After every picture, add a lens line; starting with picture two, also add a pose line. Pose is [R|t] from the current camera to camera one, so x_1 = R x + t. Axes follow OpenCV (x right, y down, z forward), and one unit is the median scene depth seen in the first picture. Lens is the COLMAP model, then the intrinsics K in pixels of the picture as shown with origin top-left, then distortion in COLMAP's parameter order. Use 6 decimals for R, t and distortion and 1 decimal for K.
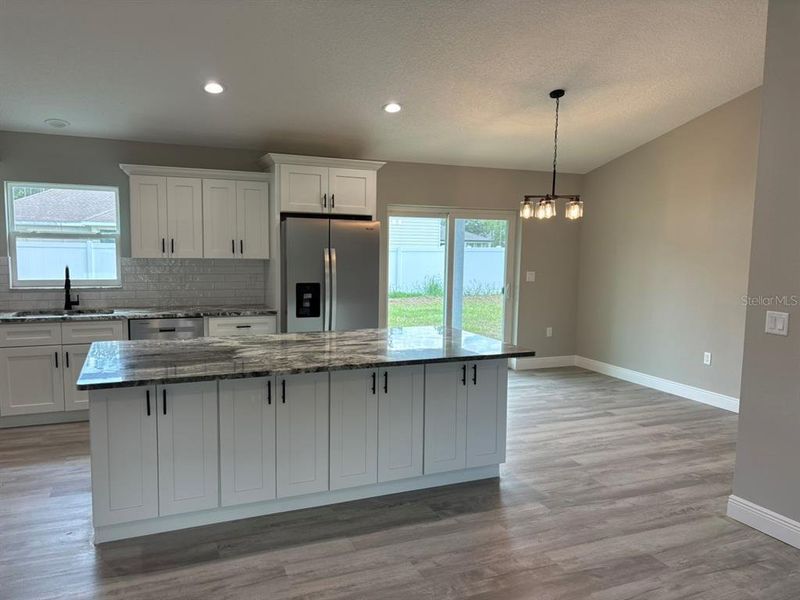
lens RADIAL K [[604.2, 0, 397.5], [0, 604.2, 306.1], [0, 0, 1]] dist [0.044532, -0.036399]
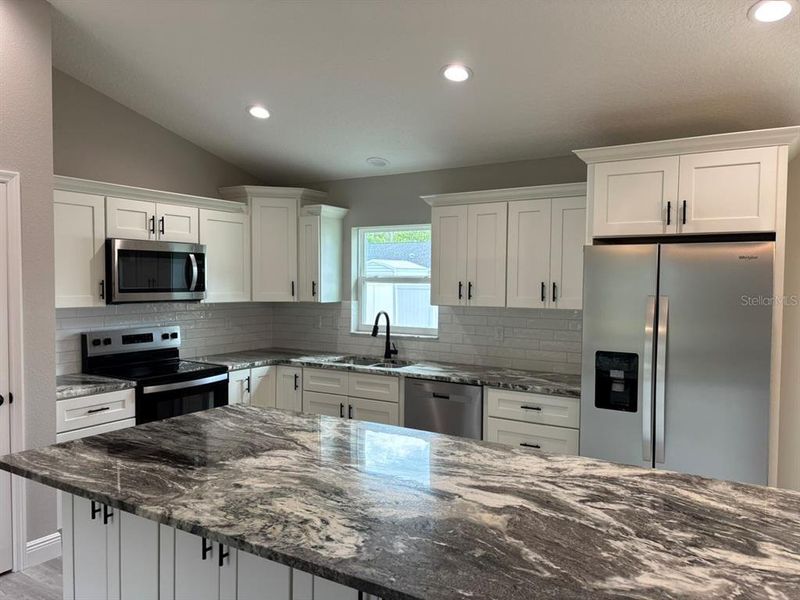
lens RADIAL K [[604.2, 0, 395.0], [0, 604.2, 303.7], [0, 0, 1]] dist [0.044532, -0.036399]
pose [[0.561470, 0.021423, -0.827220, 0.229224], [-0.083187, 0.996062, -0.030667, -0.050207], [0.823305, 0.086033, 0.561041, 0.486992]]
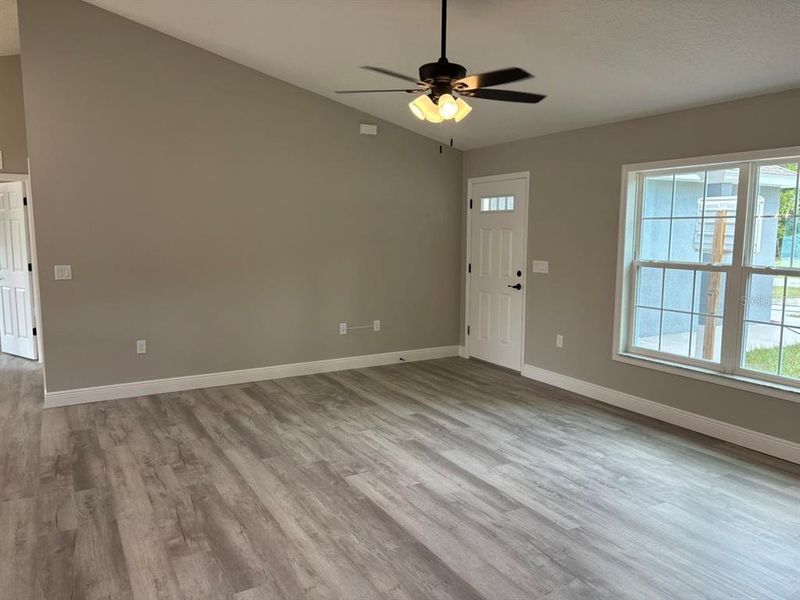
lens RADIAL K [[604.2, 0, 401.3], [0, 604.2, 305.7], [0, 0, 1]] dist [0.044532, -0.036399]
pose [[-0.113373, -0.143506, 0.983134, -0.637958], [0.099148, 0.982941, 0.154911, -0.028296], [-0.988593, 0.115038, -0.097211, 0.177474]]
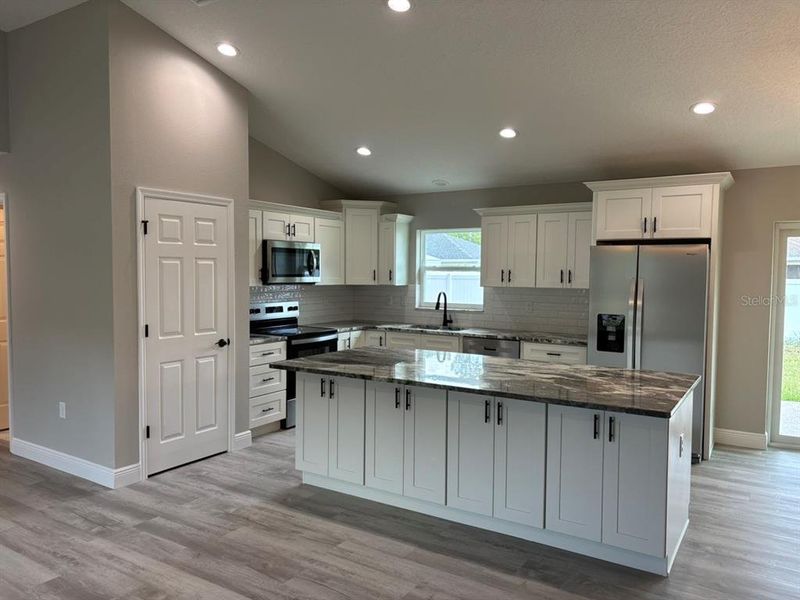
lens RADIAL K [[604.2, 0, 397.2], [0, 604.2, 306.2], [0, 0, 1]] dist [0.044532, -0.036399]
pose [[0.561025, 0.037383, -0.826954, 0.448276], [-0.084985, 0.996302, -0.012617, -0.011478], [0.823425, 0.077357, 0.562128, 0.206020]]
